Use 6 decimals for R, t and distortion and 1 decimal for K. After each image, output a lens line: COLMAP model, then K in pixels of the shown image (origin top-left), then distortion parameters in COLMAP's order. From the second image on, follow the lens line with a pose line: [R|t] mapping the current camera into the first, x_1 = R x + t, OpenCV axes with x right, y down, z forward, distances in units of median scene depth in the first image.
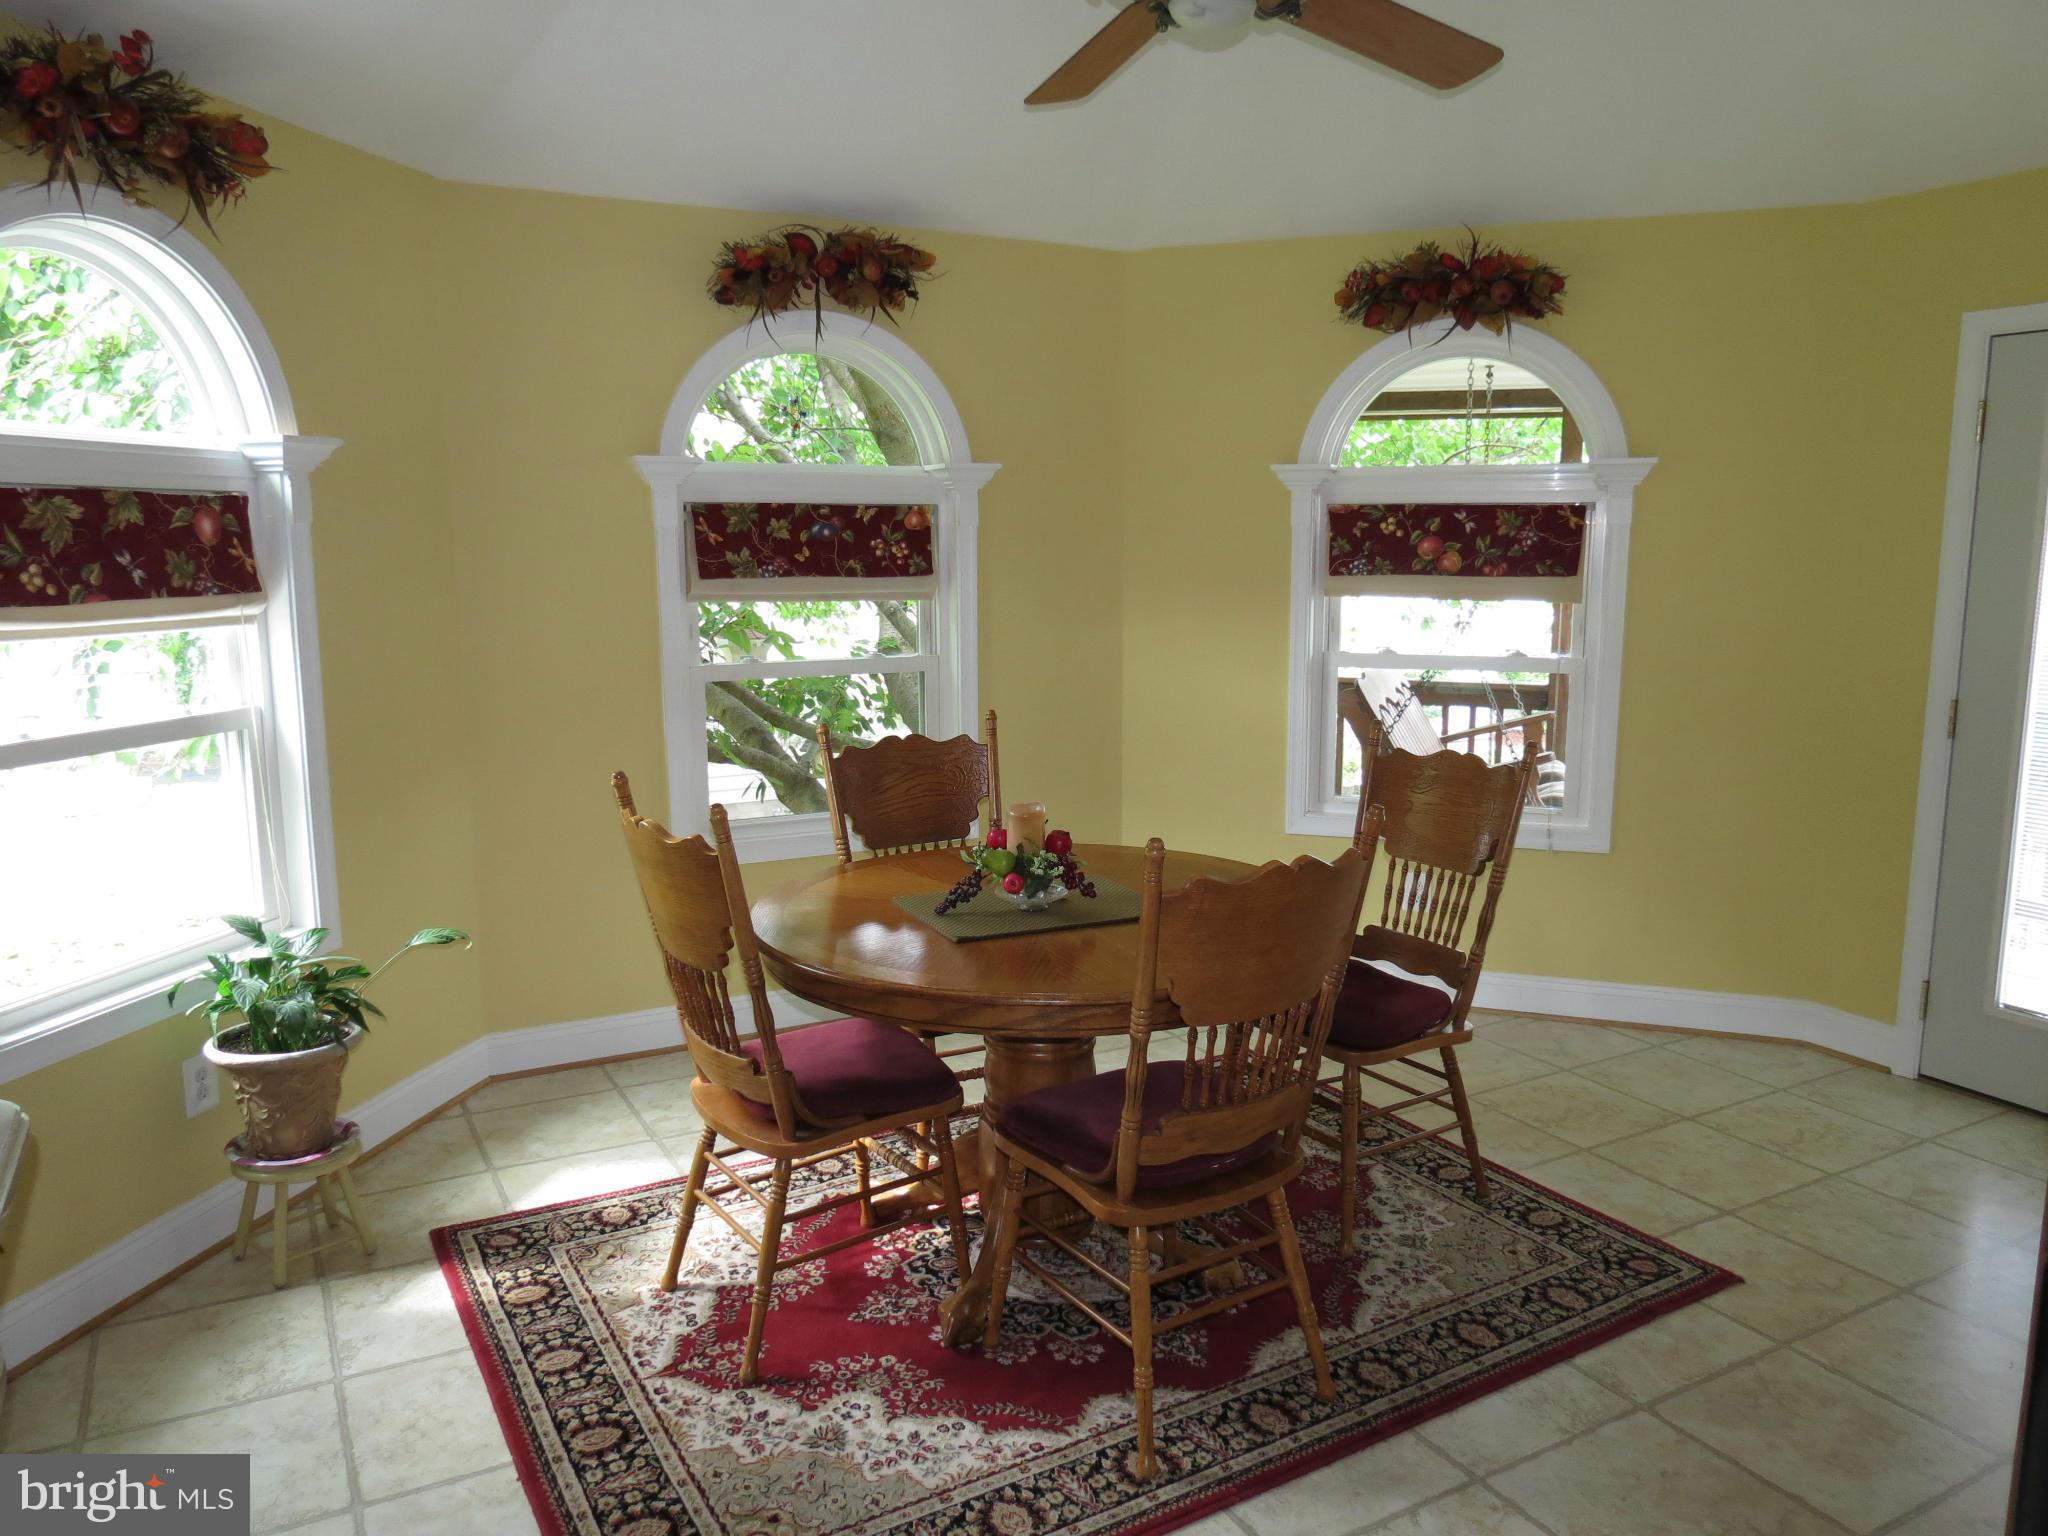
lens RADIAL K [[1474.2, 0, 1020.9], [0, 1474.2, 764.4], [0, 0, 1]] dist [-0.012780, -0.003032]
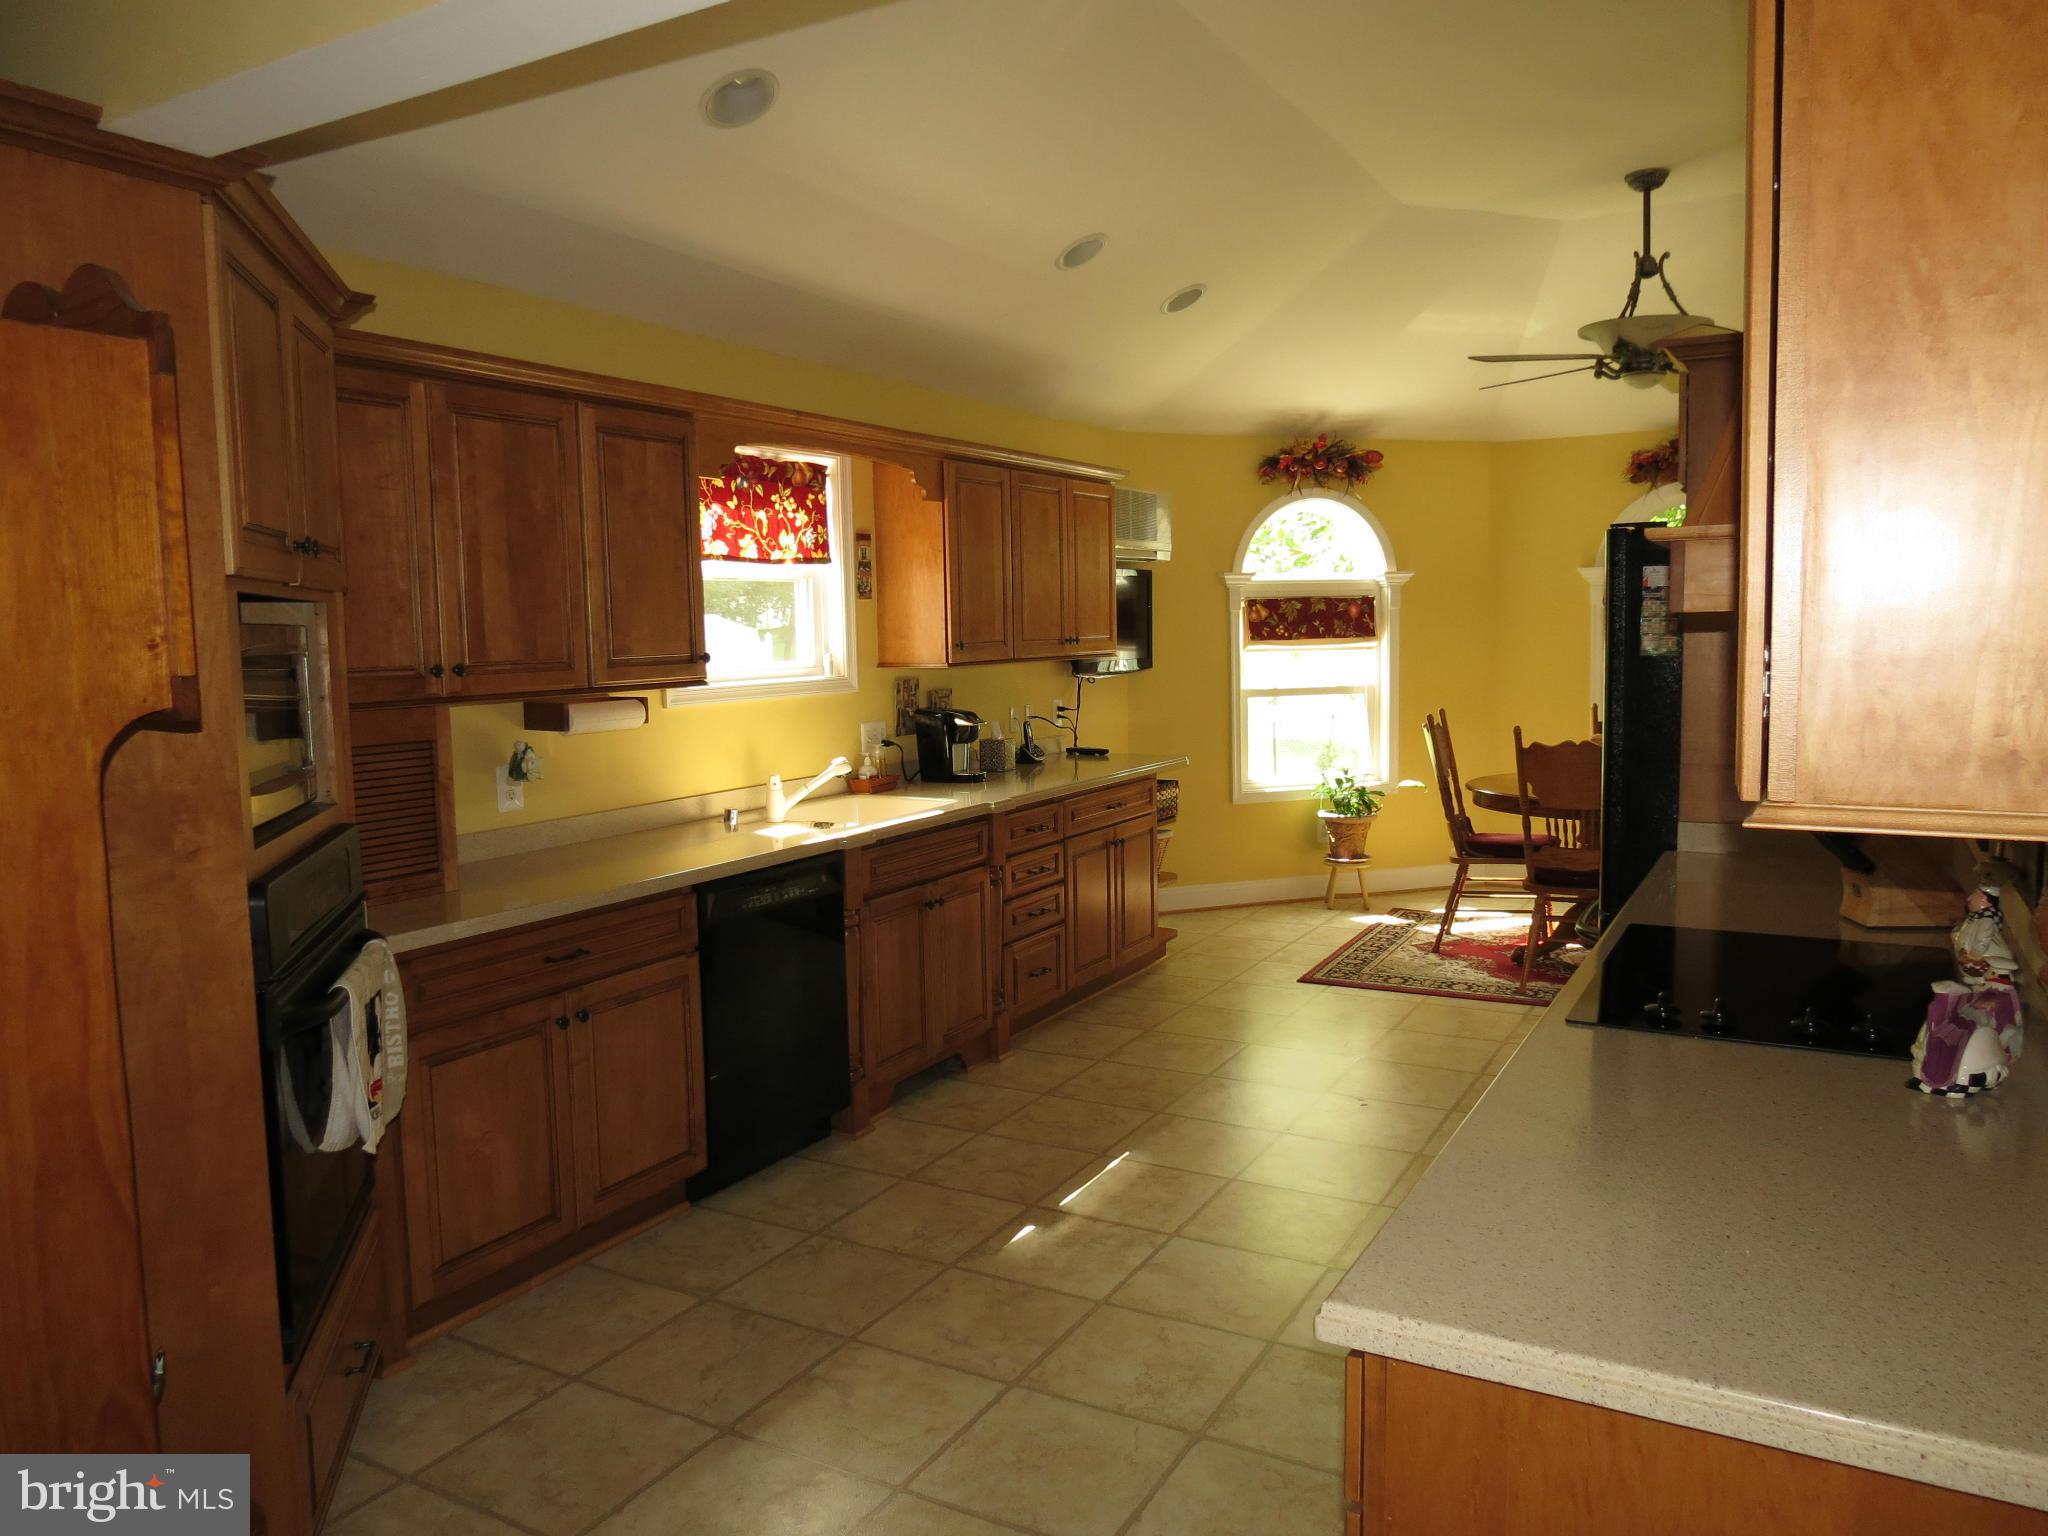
lens RADIAL K [[1474.2, 0, 1022.6], [0, 1474.2, 766.6], [0, 0, 1]] dist [-0.012780, -0.003032]
pose [[0.527953, 0.072452, -0.846178, 1.325320], [-0.108749, 0.993920, 0.017251, 0.124127], [0.842282, 0.082913, 0.532622, -0.809476]]
